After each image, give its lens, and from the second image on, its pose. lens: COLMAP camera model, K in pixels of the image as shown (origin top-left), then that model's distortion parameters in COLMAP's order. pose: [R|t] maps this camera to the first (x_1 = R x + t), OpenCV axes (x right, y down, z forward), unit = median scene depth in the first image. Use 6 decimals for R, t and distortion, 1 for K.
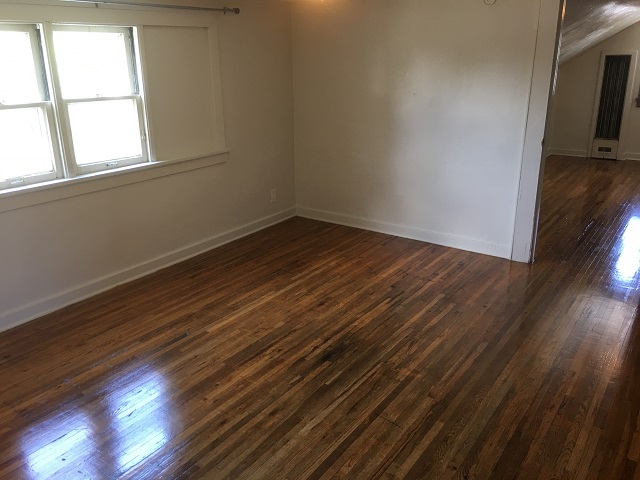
lens RADIAL K [[549.3, 0, 320.0], [0, 549.3, 240.0], [0, 0, 1]] dist [0.006327, 0.003807]
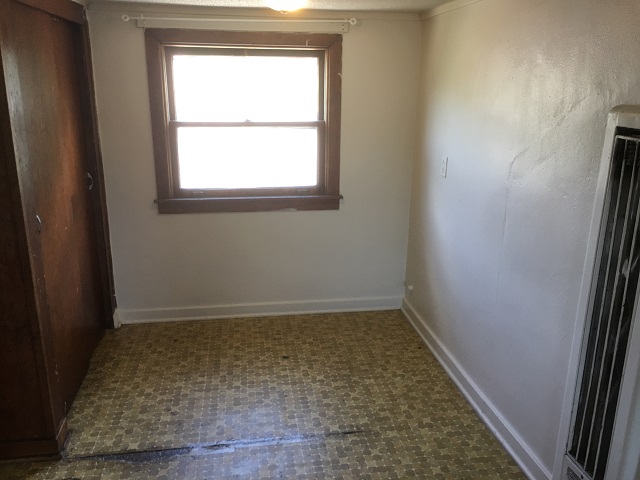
lens RADIAL K [[549.3, 0, 320.0], [0, 549.3, 240.0], [0, 0, 1]] dist [0.006327, 0.003807]
pose [[0.682934, 0.233332, -0.692212, 0.409389], [-0.246273, 0.965679, 0.082541, -0.186395], [0.687714, 0.114102, 0.716959, 0.474505]]
